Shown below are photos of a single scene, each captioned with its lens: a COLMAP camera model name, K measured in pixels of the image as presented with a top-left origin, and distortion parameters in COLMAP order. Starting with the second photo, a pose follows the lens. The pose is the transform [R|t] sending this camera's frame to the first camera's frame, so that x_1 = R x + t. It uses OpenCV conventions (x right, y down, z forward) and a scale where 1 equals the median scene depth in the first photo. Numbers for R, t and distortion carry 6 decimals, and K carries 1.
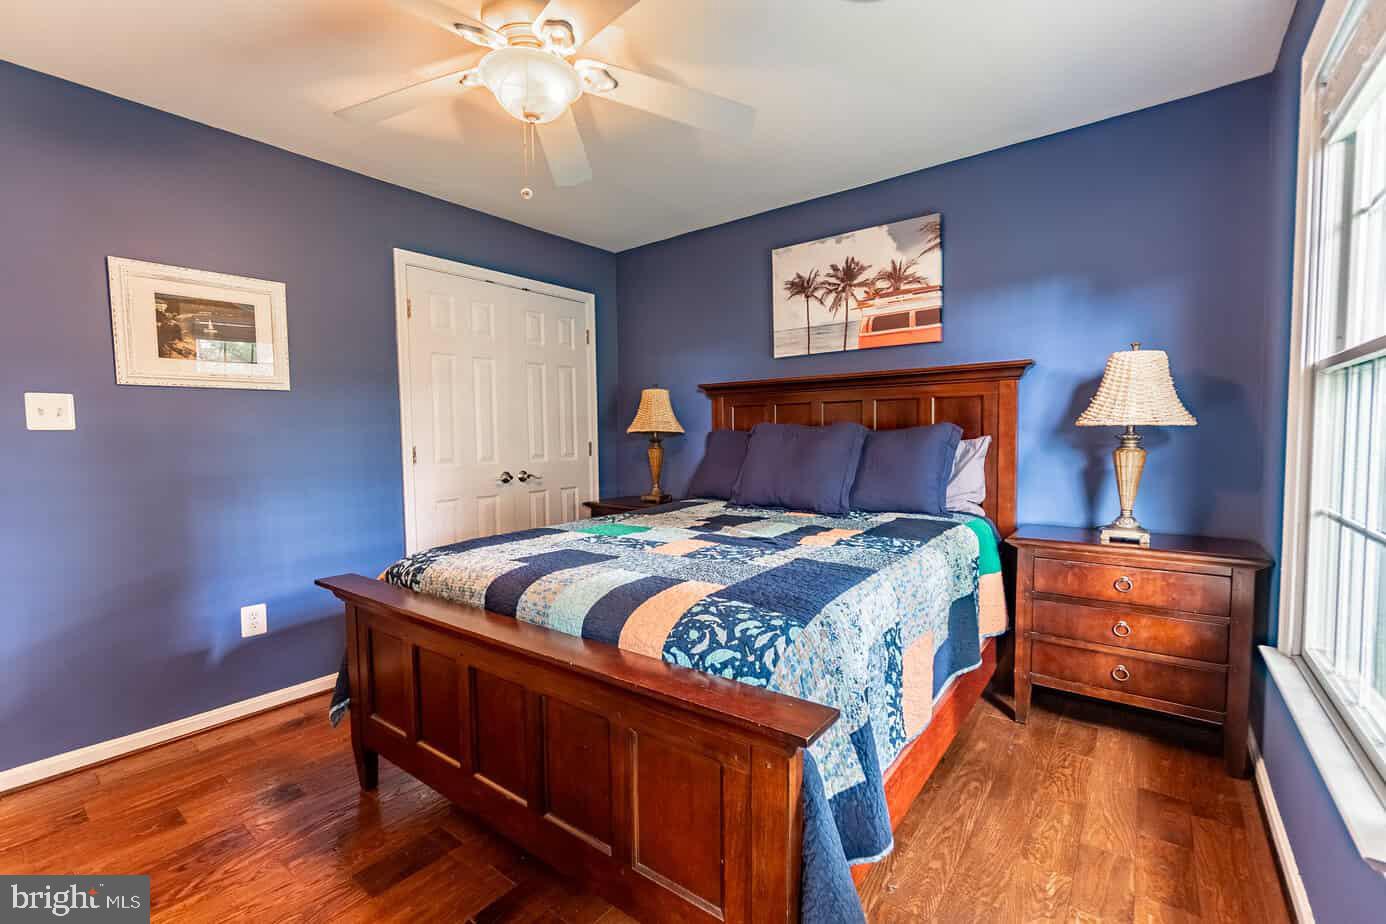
lens RADIAL K [[598.8, 0, 692.0], [0, 598.8, 462.9], [0, 0, 1]] dist [-0.006473, 0.000081]
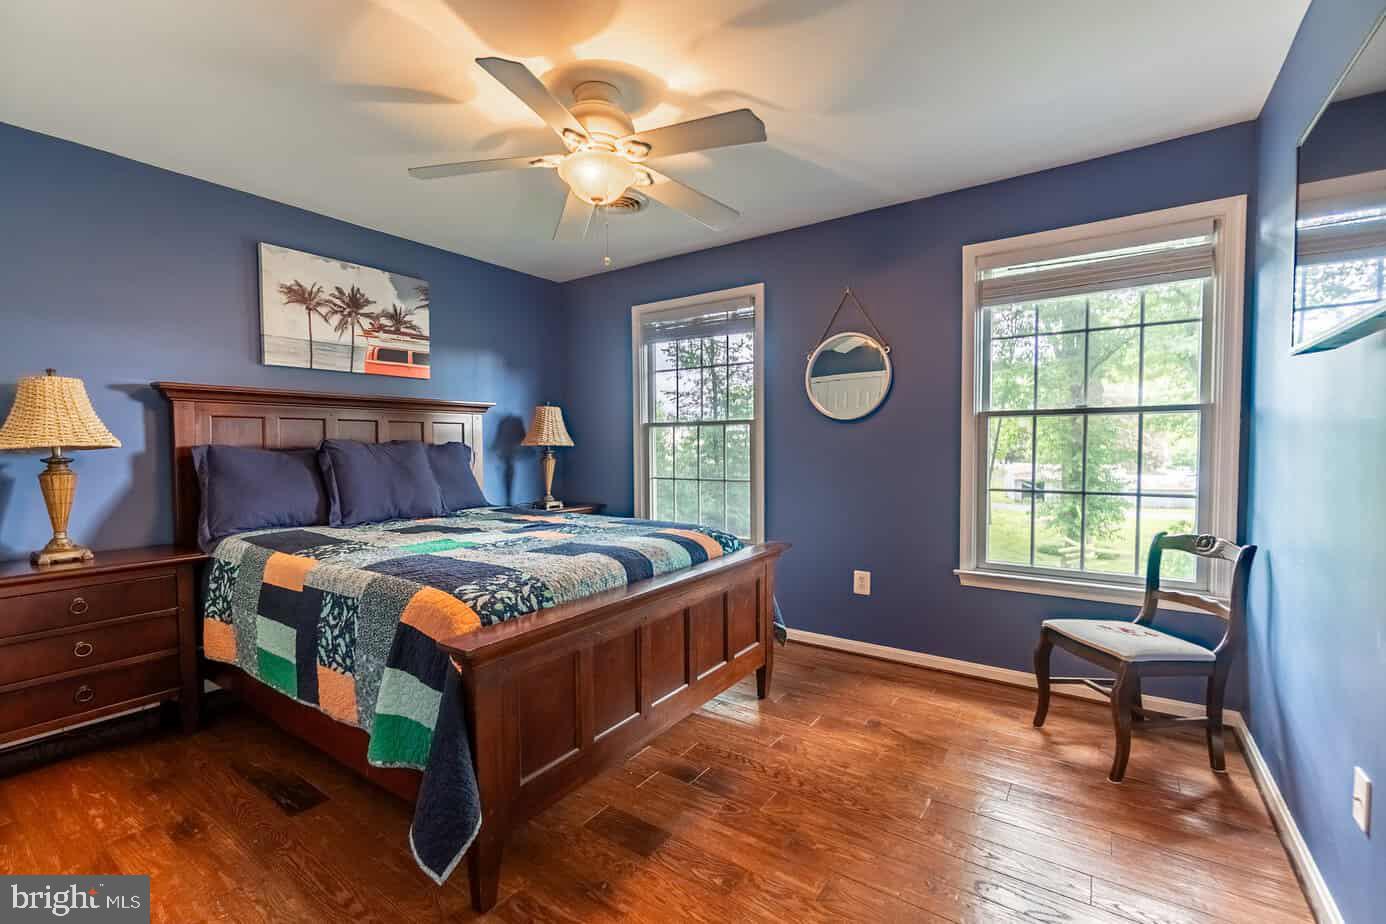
lens RADIAL K [[598.8, 0, 690.9], [0, 598.8, 464.6], [0, 0, 1]] dist [-0.006473, 0.000081]
pose [[-0.041616, -0.009080, 0.999092, -0.841453], [0.068094, 0.997608, 0.011903, 0.002986], [-0.996811, 0.068528, -0.040898, 0.467933]]
